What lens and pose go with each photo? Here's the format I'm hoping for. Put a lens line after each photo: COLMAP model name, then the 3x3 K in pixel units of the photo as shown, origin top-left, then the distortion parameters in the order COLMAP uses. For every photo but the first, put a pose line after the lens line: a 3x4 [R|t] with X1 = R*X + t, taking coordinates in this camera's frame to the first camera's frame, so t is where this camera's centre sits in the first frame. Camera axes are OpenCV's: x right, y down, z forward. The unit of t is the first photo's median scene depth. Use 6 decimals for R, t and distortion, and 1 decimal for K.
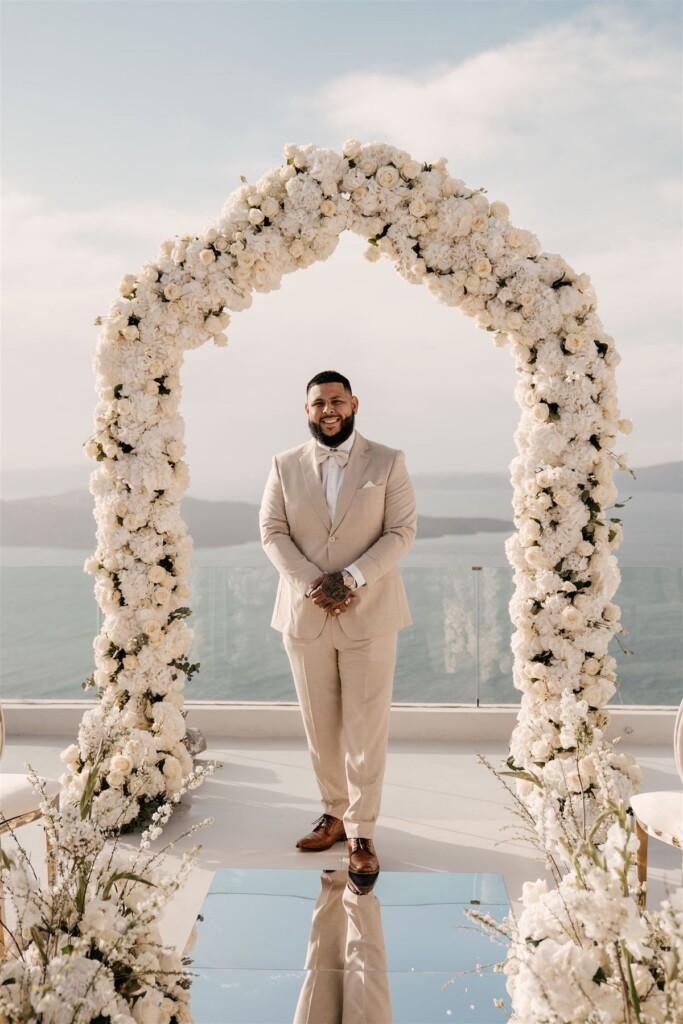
lens RADIAL K [[1450.7, 0, 341.5], [0, 1450.7, 512.0], [0, 0, 1]] dist [0.193115, 0.005016]
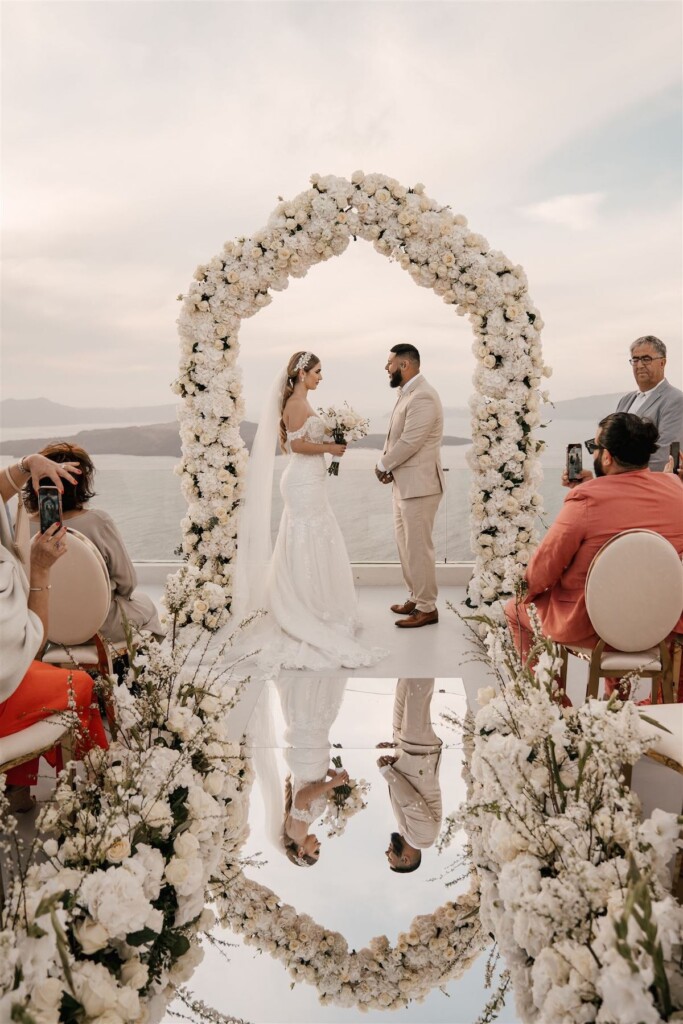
lens RADIAL K [[1361.4, 0, 365.0], [0, 1361.4, 551.6], [0, 0, 1]] dist [0.011279, 0.007449]
pose [[0.999728, -0.006387, 0.022433, -0.017870], [0.004274, 0.995653, 0.093047, -0.007002], [-0.022930, -0.092926, 0.995409, -0.352623]]
